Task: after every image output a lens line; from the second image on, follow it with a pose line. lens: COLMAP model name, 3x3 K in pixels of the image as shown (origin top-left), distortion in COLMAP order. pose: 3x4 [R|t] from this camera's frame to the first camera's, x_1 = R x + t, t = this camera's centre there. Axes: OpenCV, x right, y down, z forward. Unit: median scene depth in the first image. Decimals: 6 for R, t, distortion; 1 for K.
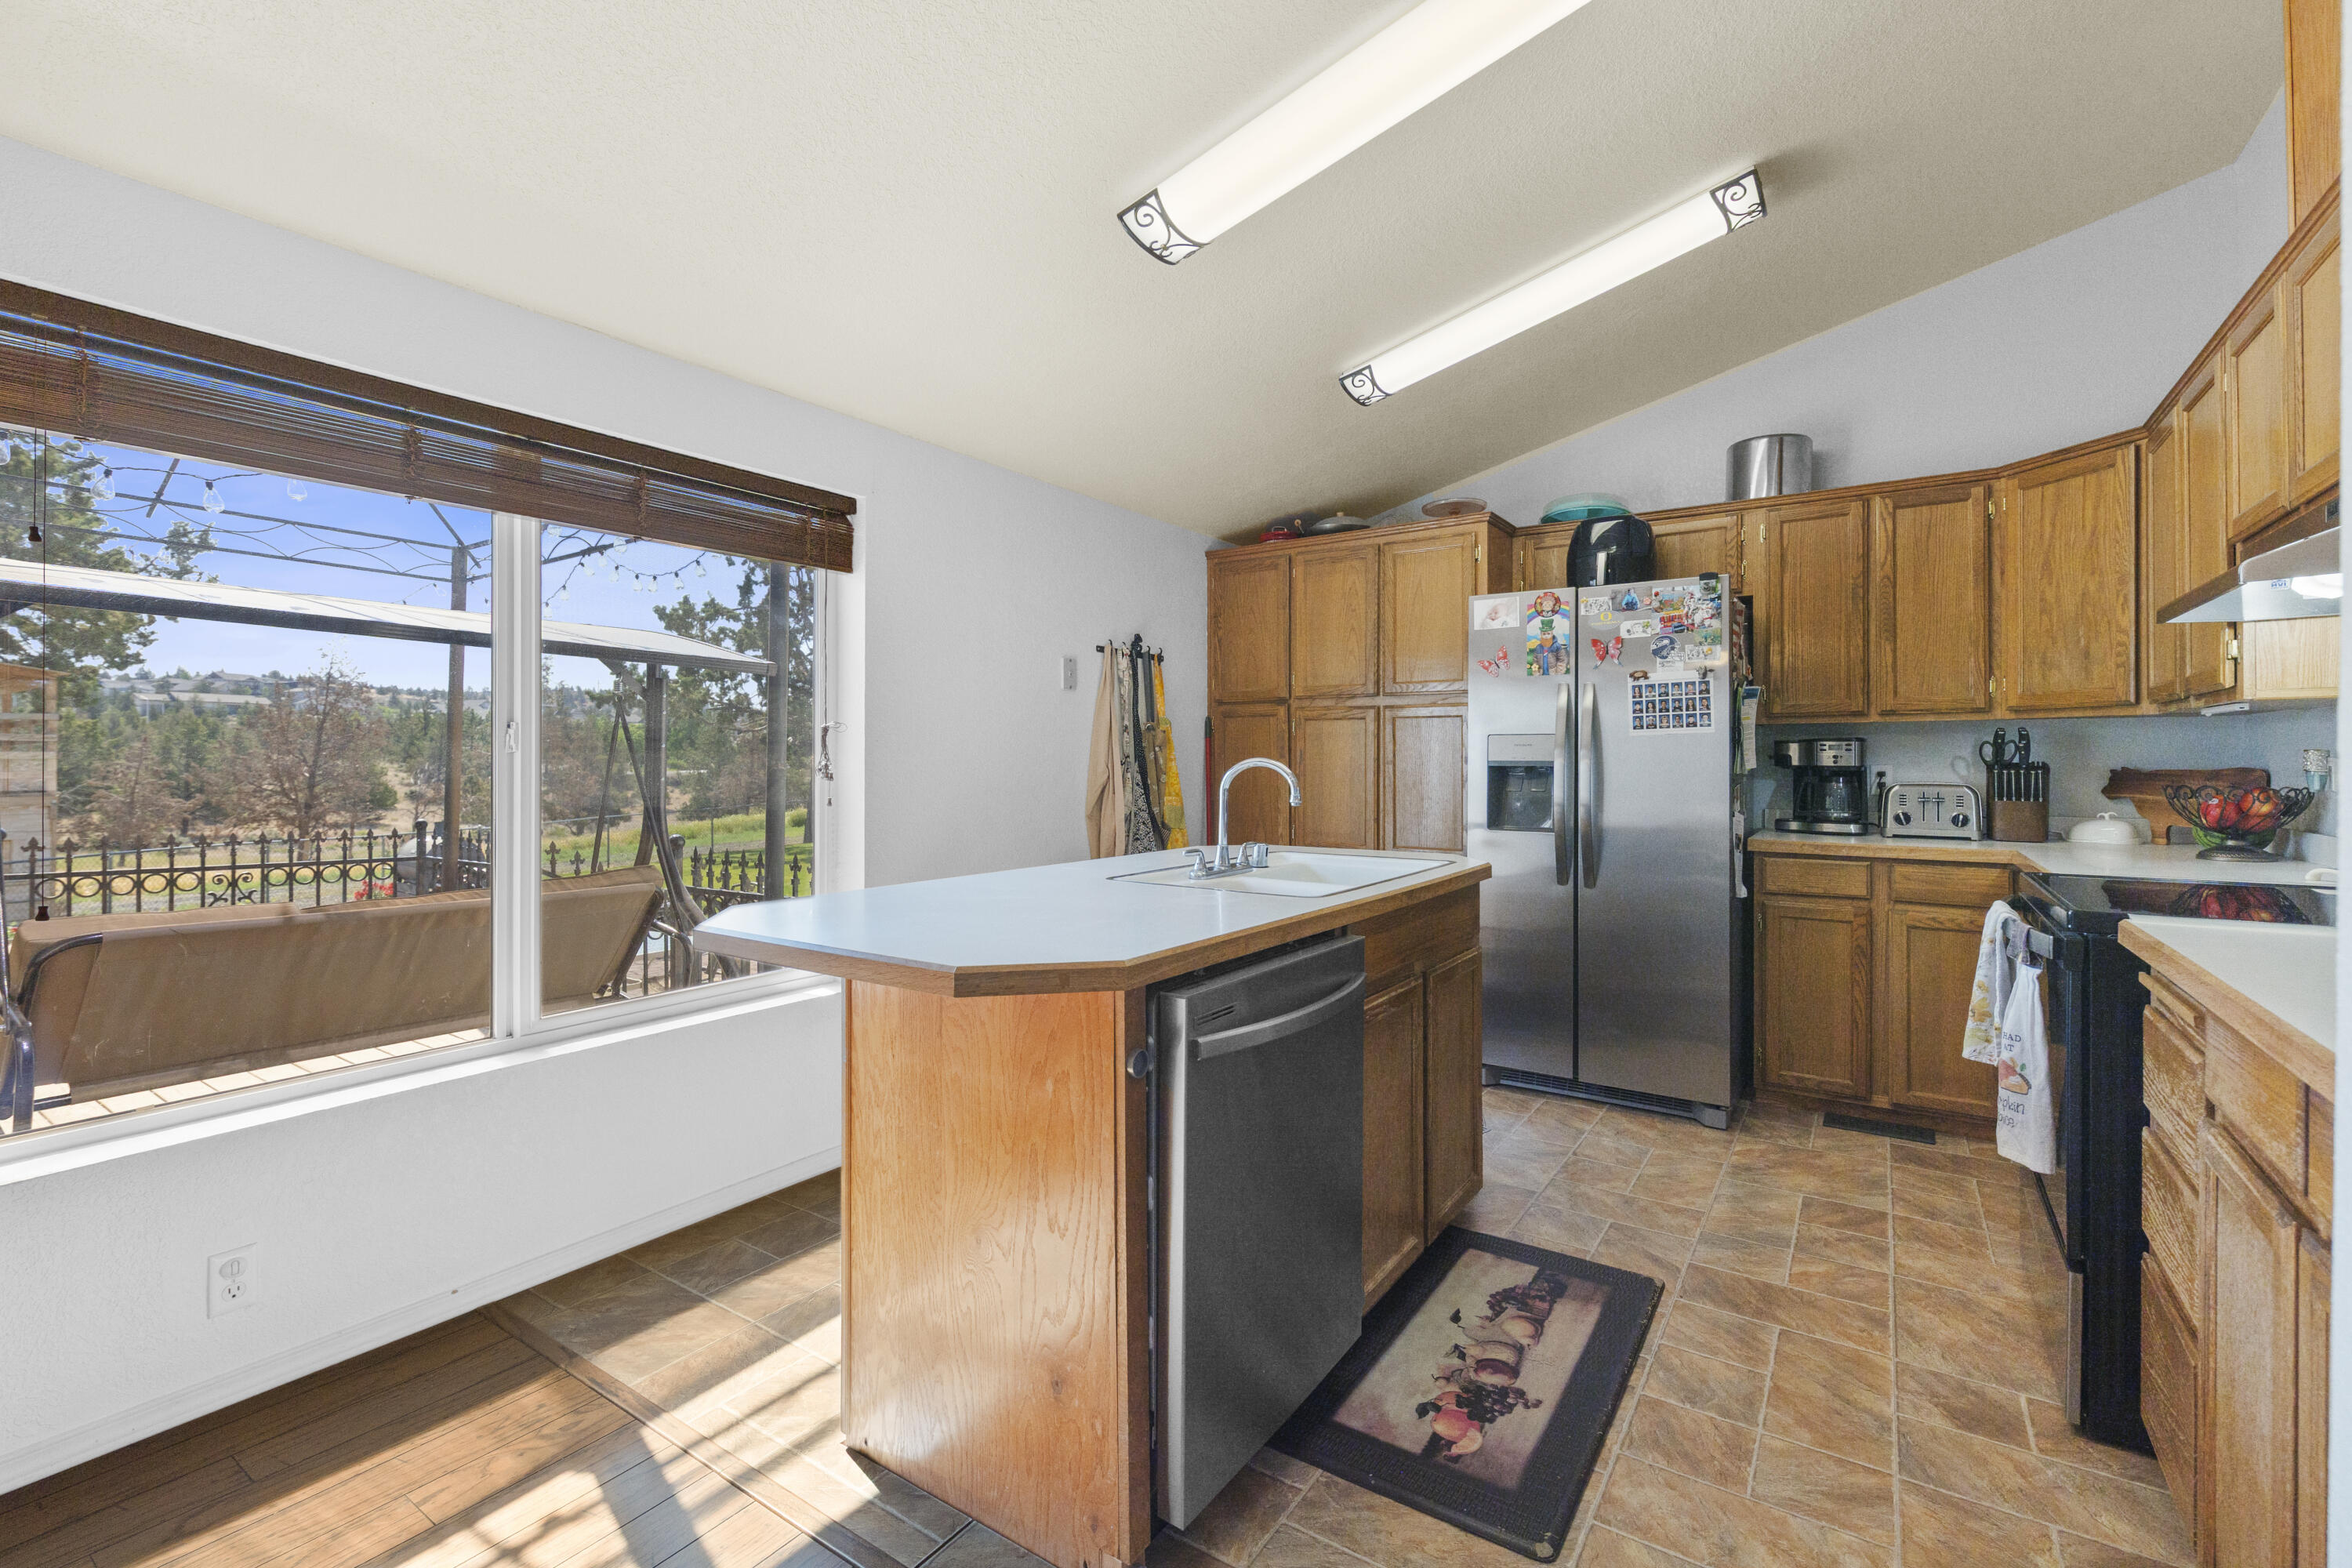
lens RADIAL K [[1016.5, 0, 1182.8], [0, 1016.5, 748.3], [0, 0, 1]] dist [0.001990, -0.000675]
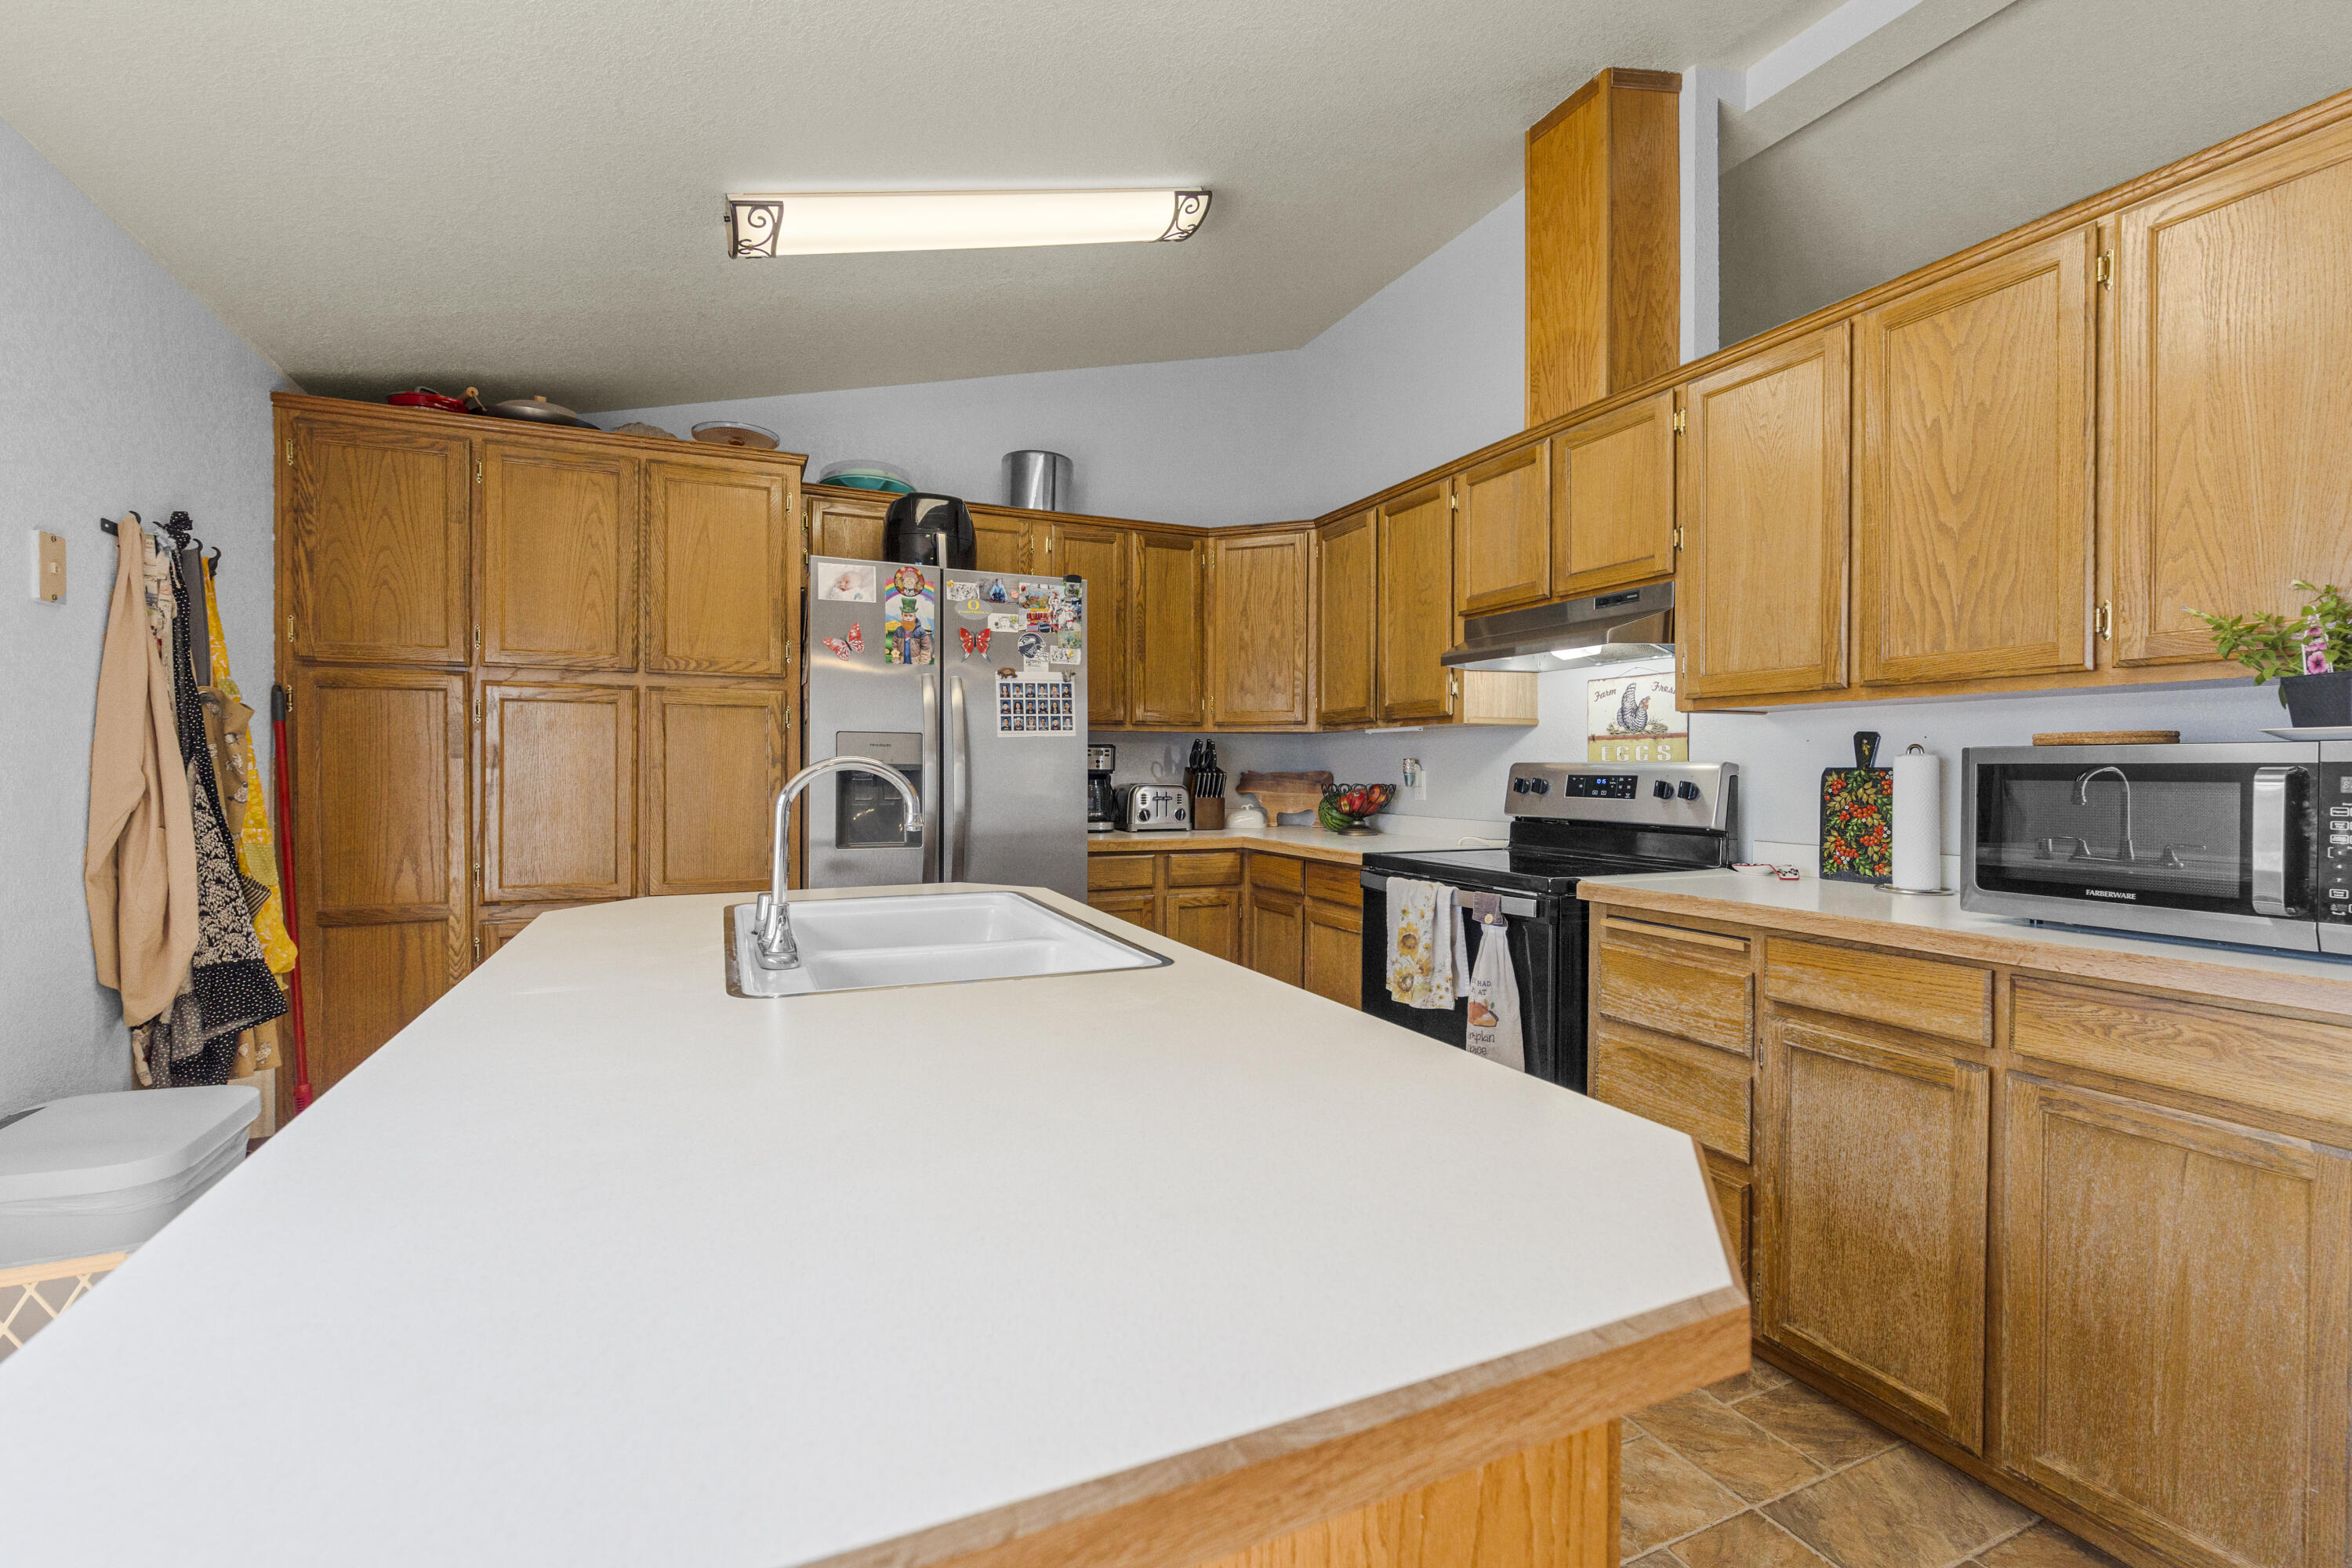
lens RADIAL K [[1016.5, 0, 1159.0], [0, 1016.5, 771.6], [0, 0, 1]] dist [0.001990, -0.000675]
pose [[0.529018, -0.002584, 0.848607, -0.257218], [-0.013278, 0.999848, 0.011322, 0.006114], [-0.848507, -0.017257, 0.528903, 0.368032]]
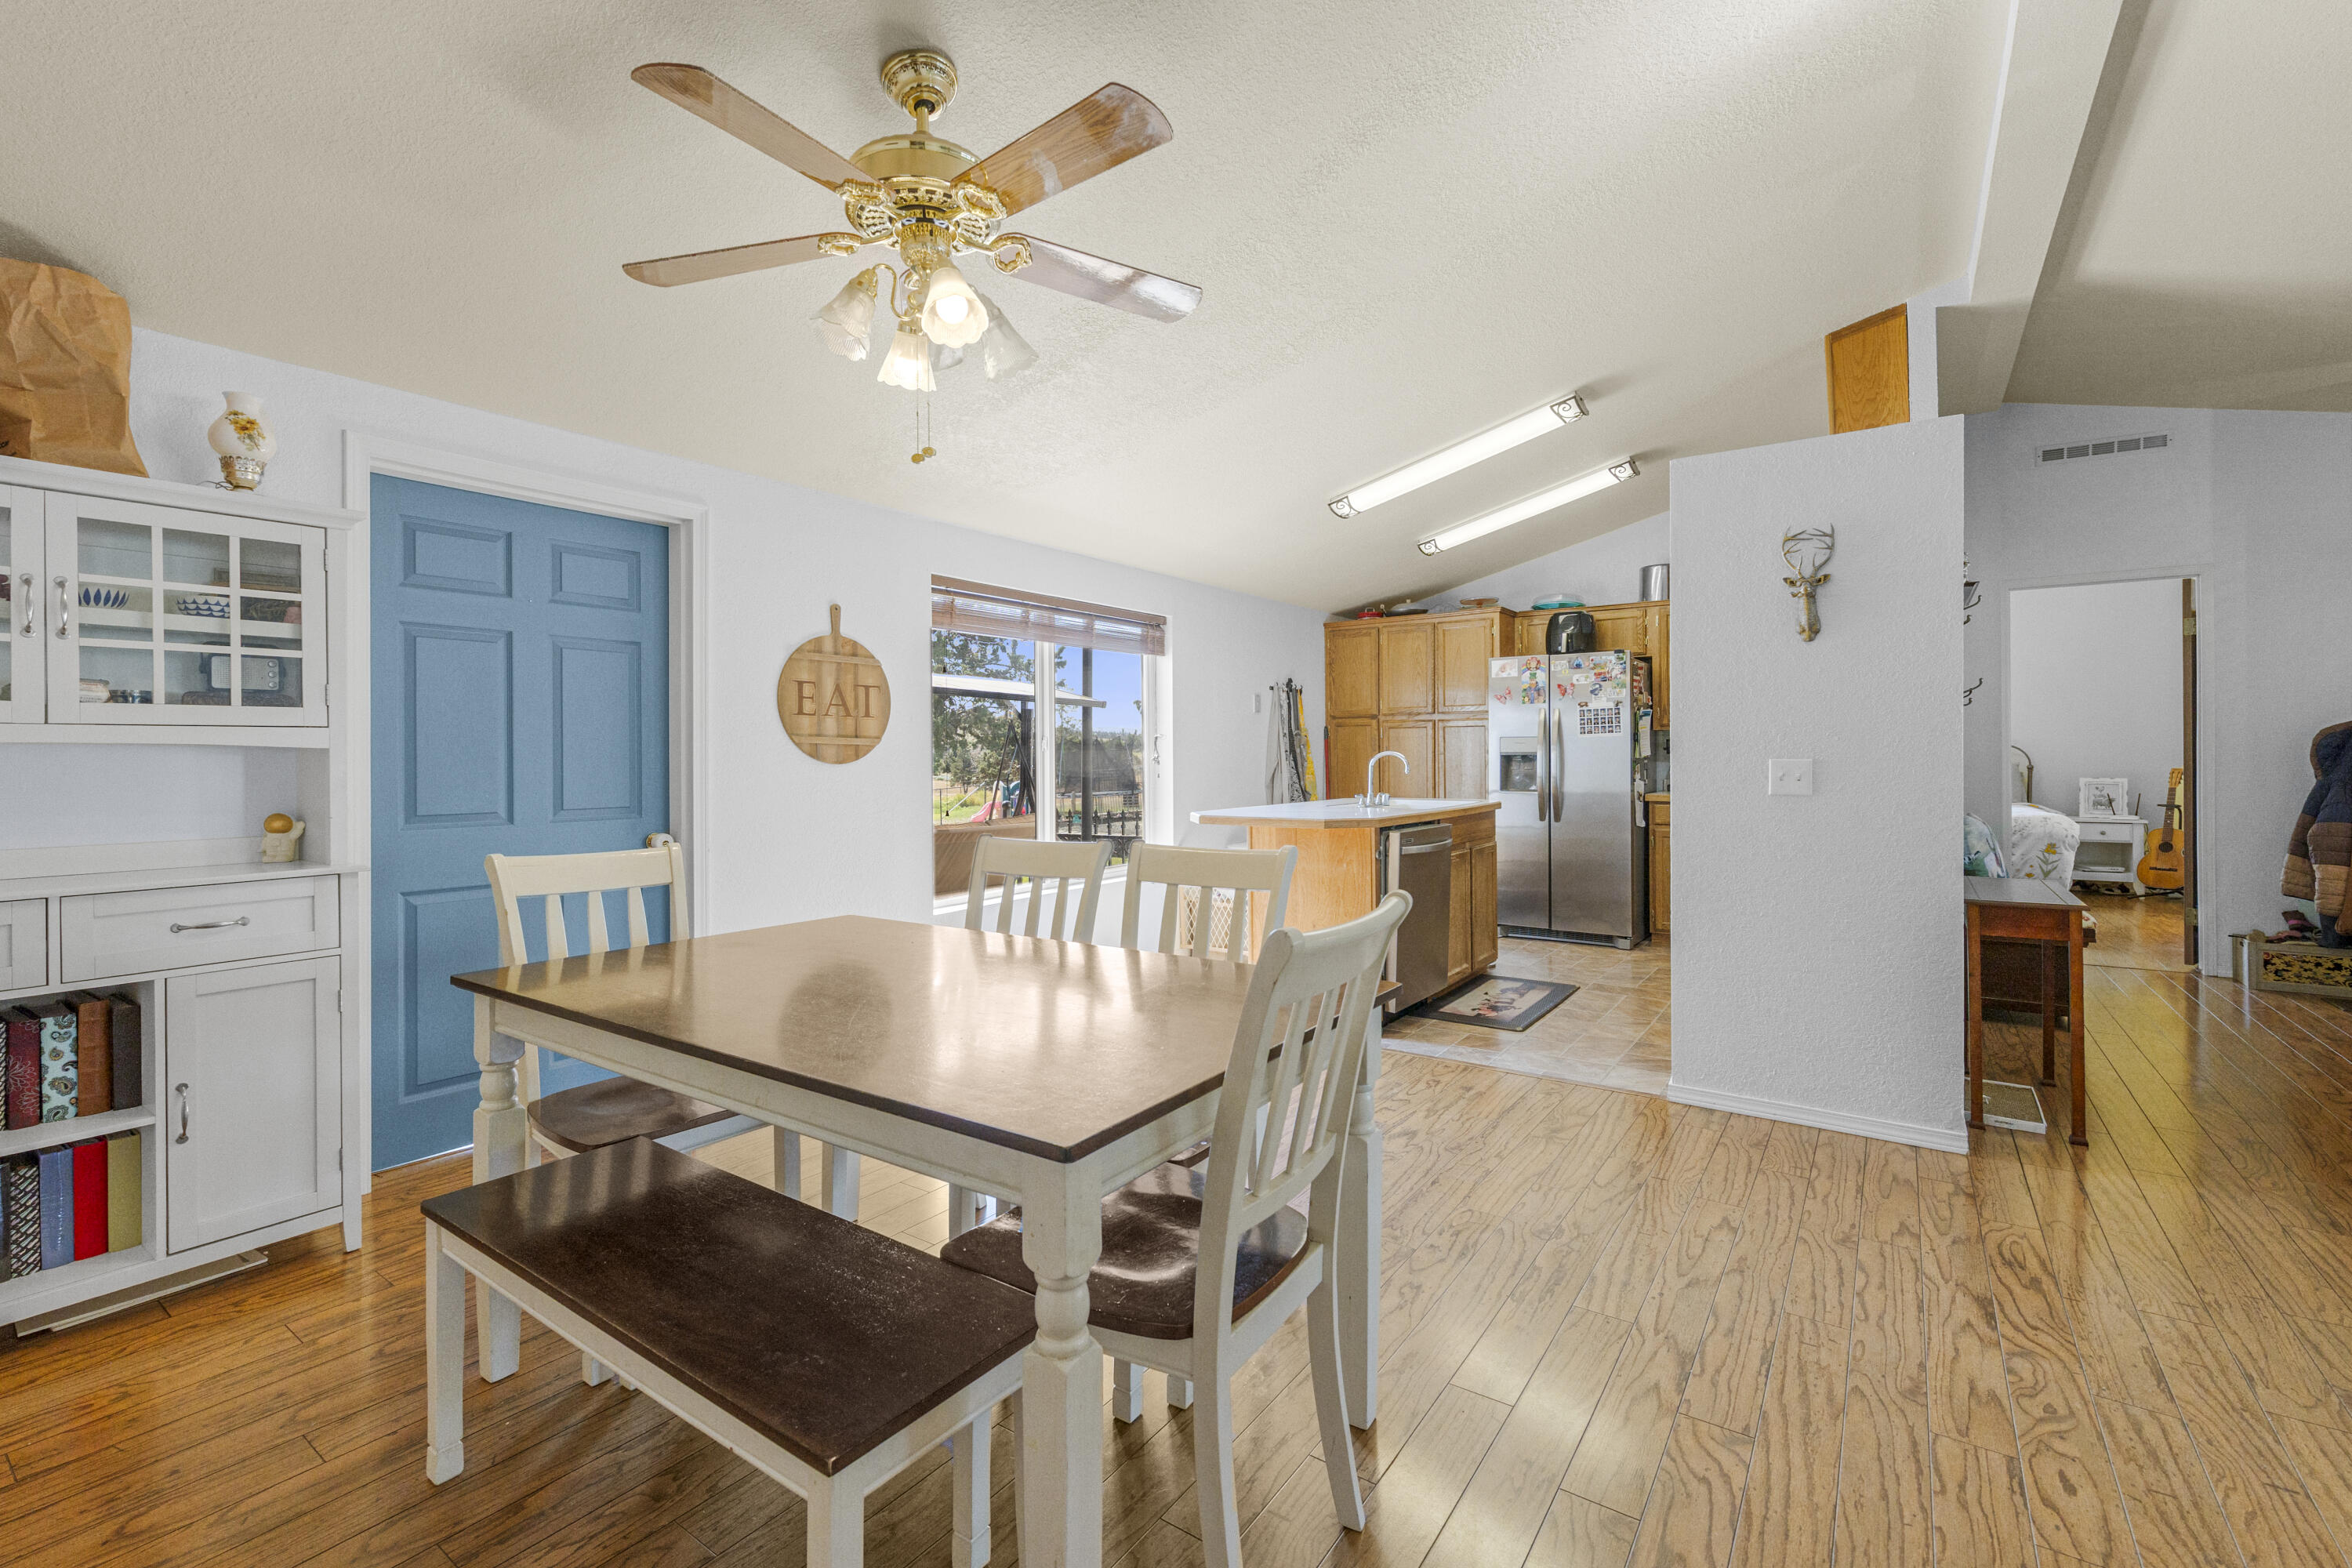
lens RADIAL K [[1016.5, 0, 1176.0], [0, 1016.5, 753.9], [0, 0, 1]] dist [0.001990, -0.000675]
pose [[0.999756, -0.007977, -0.020577, -0.234593], [0.008177, 0.999920, 0.009635, -0.006176], [0.020498, -0.009801, 0.999742, -0.804349]]
